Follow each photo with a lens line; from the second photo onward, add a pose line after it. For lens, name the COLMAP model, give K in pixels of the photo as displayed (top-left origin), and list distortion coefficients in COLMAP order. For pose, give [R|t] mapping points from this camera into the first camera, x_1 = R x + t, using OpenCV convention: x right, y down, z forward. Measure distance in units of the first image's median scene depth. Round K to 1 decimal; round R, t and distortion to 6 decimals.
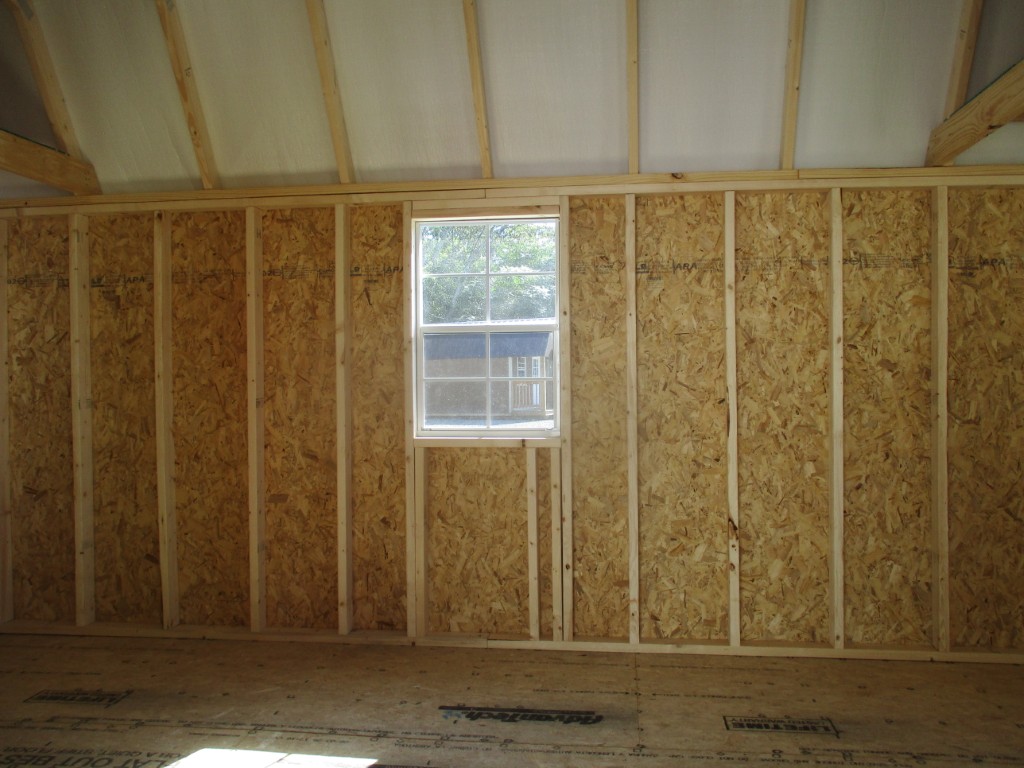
lens RADIAL K [[855.0, 0, 491.9], [0, 855.0, 371.1], [0, 0, 1]] dist [-0.022719, 0.012657]
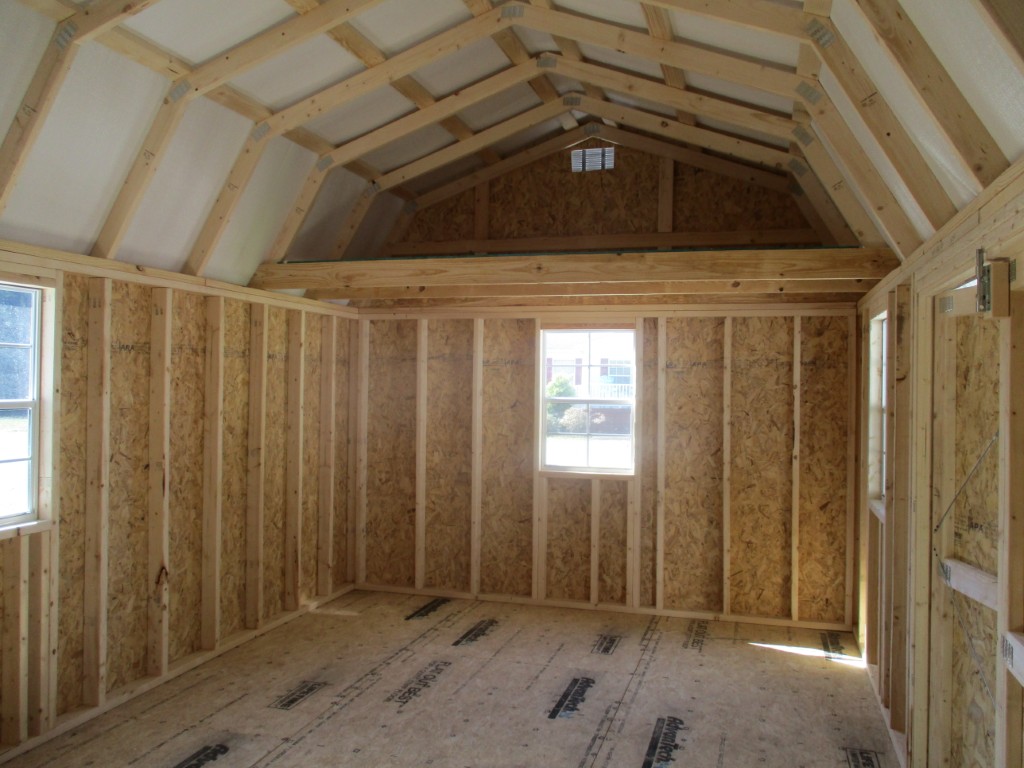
lens RADIAL K [[855.0, 0, 518.9], [0, 855.0, 382.8], [0, 0, 1]] dist [-0.022719, 0.012657]
pose [[0.164558, 0.007243, 0.986341, -0.758184], [-0.003978, 0.999970, -0.006680, -0.070275], [-0.986359, -0.002825, 0.164582, 0.311975]]
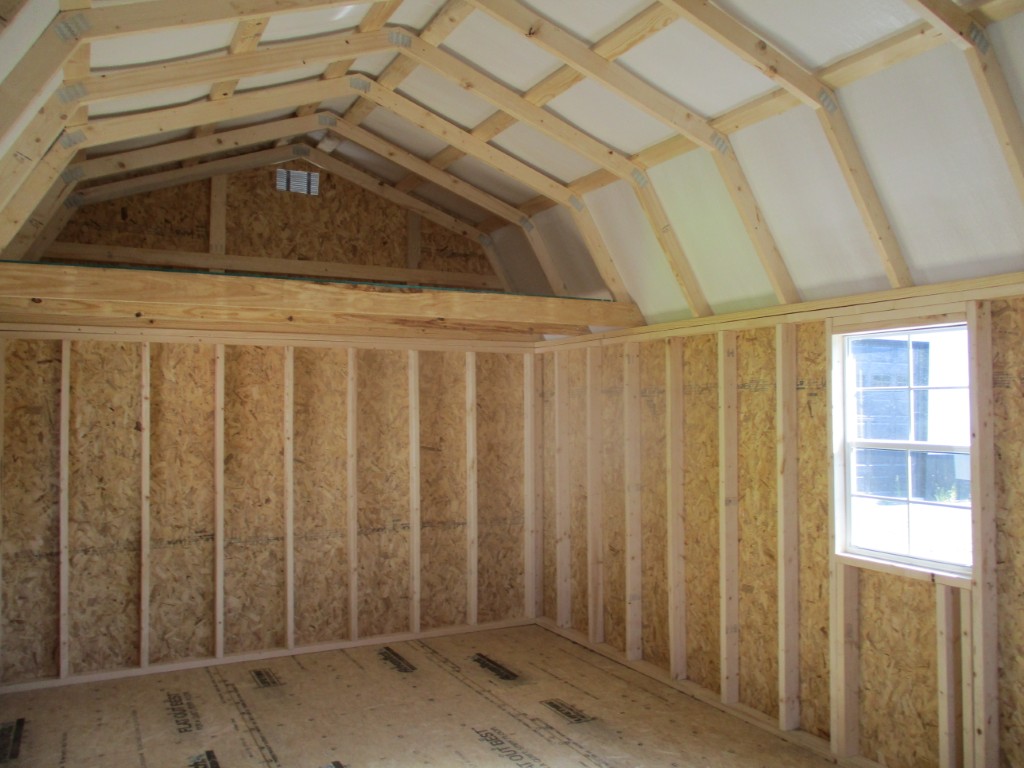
lens RADIAL K [[855.0, 0, 546.2], [0, 855.0, 371.9], [0, 0, 1]] dist [-0.022719, 0.012657]
pose [[0.578140, -0.021682, -0.815649, 0.524897], [-0.007432, 0.999465, -0.031837, -0.098563], [0.815904, 0.024468, 0.577670, 0.140639]]
